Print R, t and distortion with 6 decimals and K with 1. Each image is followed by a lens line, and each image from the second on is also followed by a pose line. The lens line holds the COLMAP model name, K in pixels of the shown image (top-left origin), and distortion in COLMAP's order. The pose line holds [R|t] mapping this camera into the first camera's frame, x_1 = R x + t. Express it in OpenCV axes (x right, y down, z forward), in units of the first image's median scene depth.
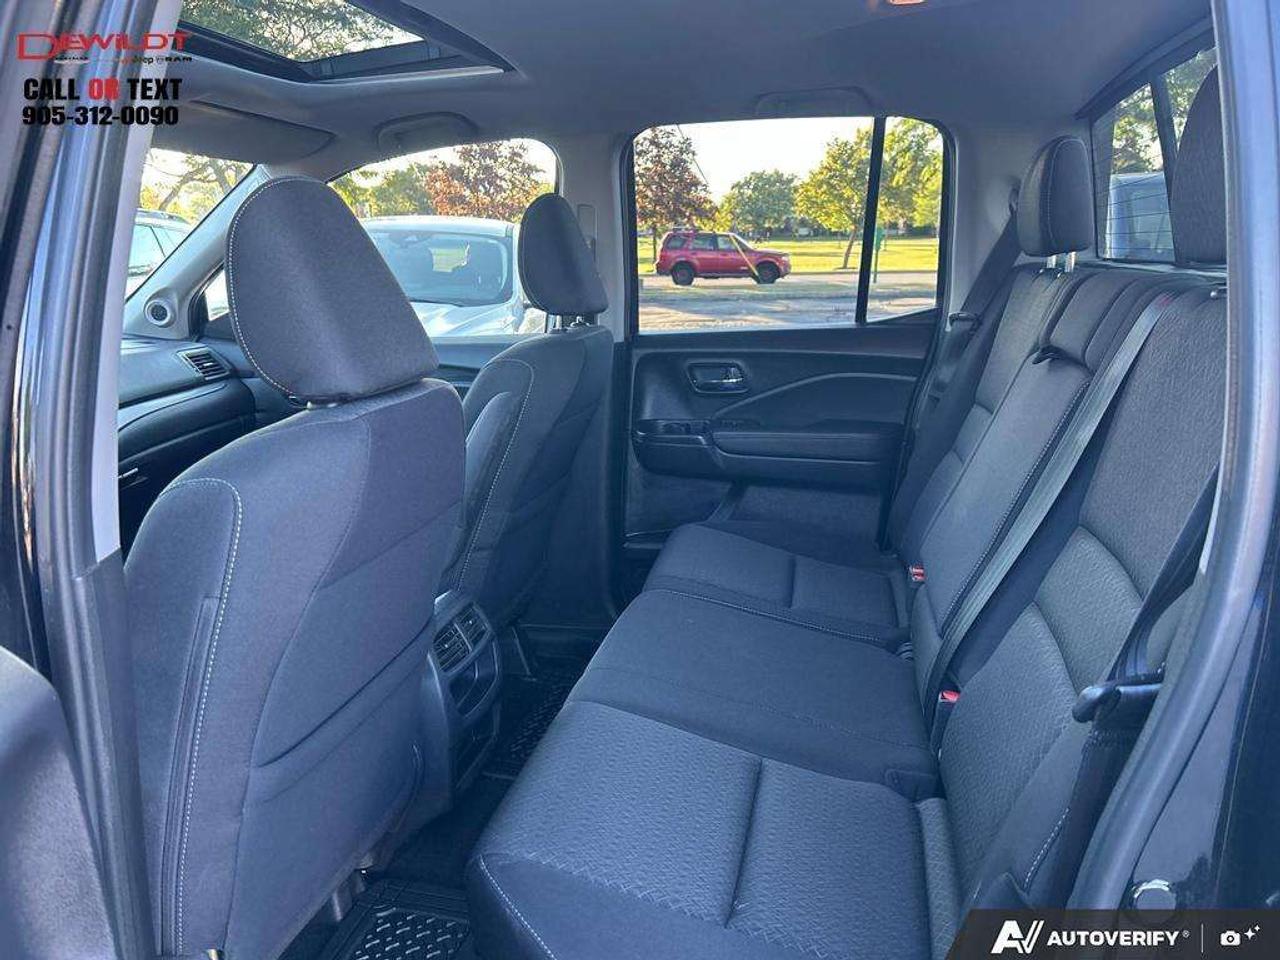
lens RADIAL K [[957.6, 0, 640.0], [0, 957.6, 480.0], [0, 0, 1]] dist [0.045238, -0.047623]
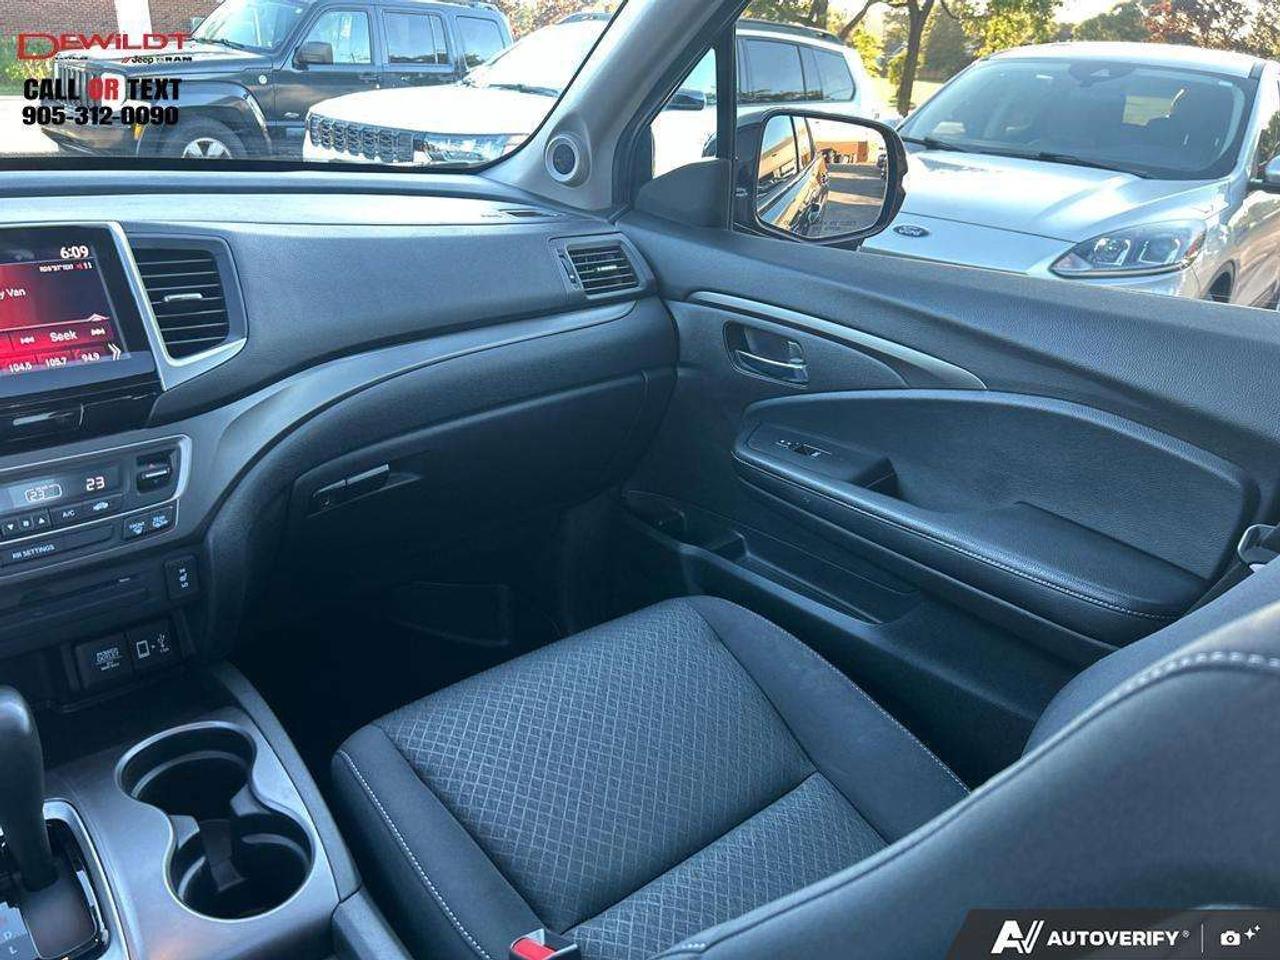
lens RADIAL K [[957.6, 0, 640.0], [0, 957.6, 480.0], [0, 0, 1]] dist [0.045238, -0.047623]
pose [[0.795866, 0.275161, -0.539337, -0.107034], [-0.193056, 0.959599, 0.204691, -0.115005], [0.573870, -0.058785, 0.816834, 0.544526]]
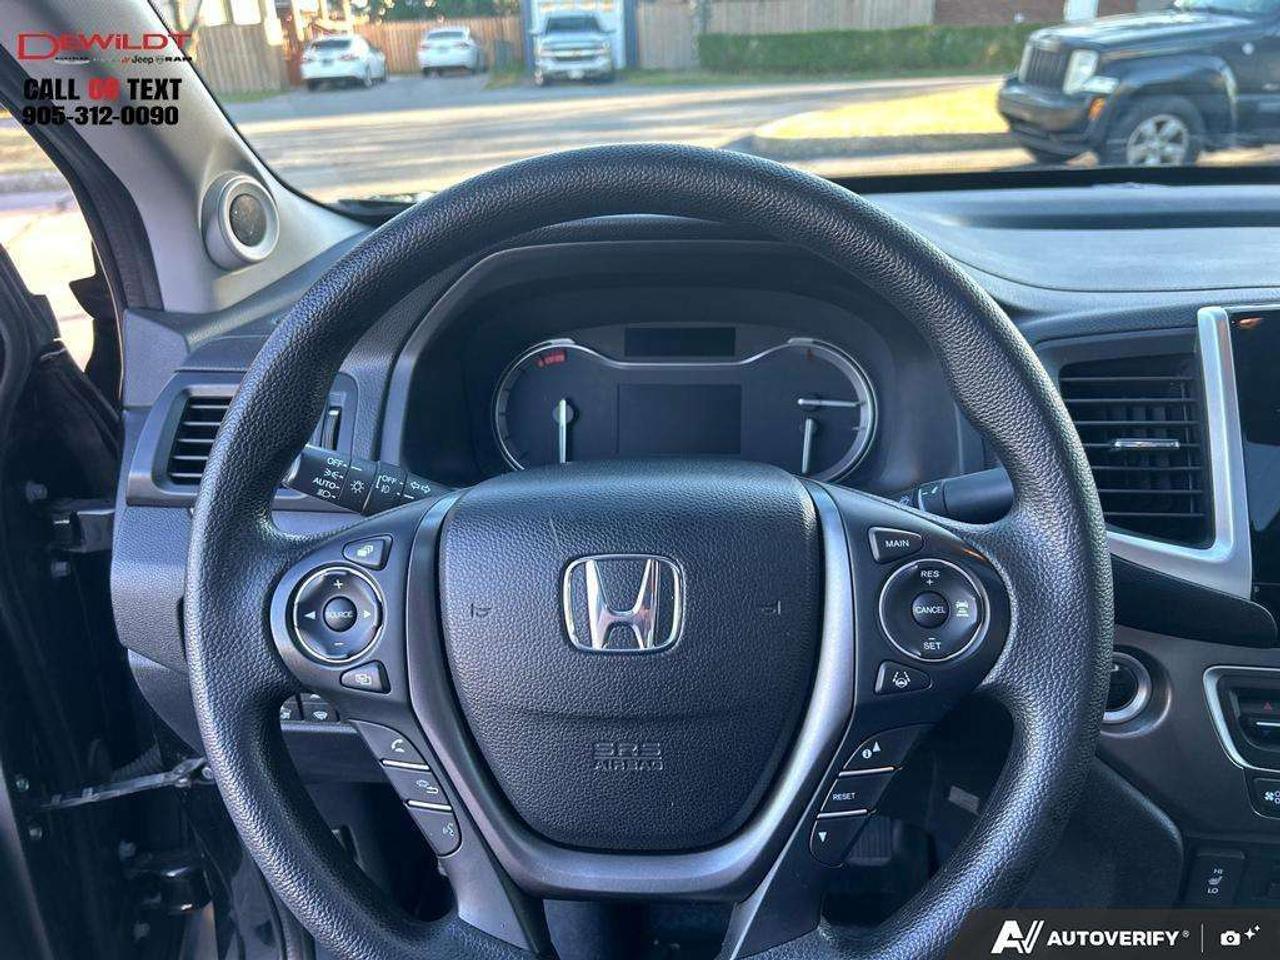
lens RADIAL K [[990.3, 0, 635.8], [0, 990.3, 466.7], [0, 0, 1]] dist [0.001795, -0.030643]
pose [[0.098779, 0.398838, -0.911686, -0.288440], [-0.202402, 0.905068, 0.374013, -0.096110], [0.974308, 0.147582, 0.170128, 0.466233]]
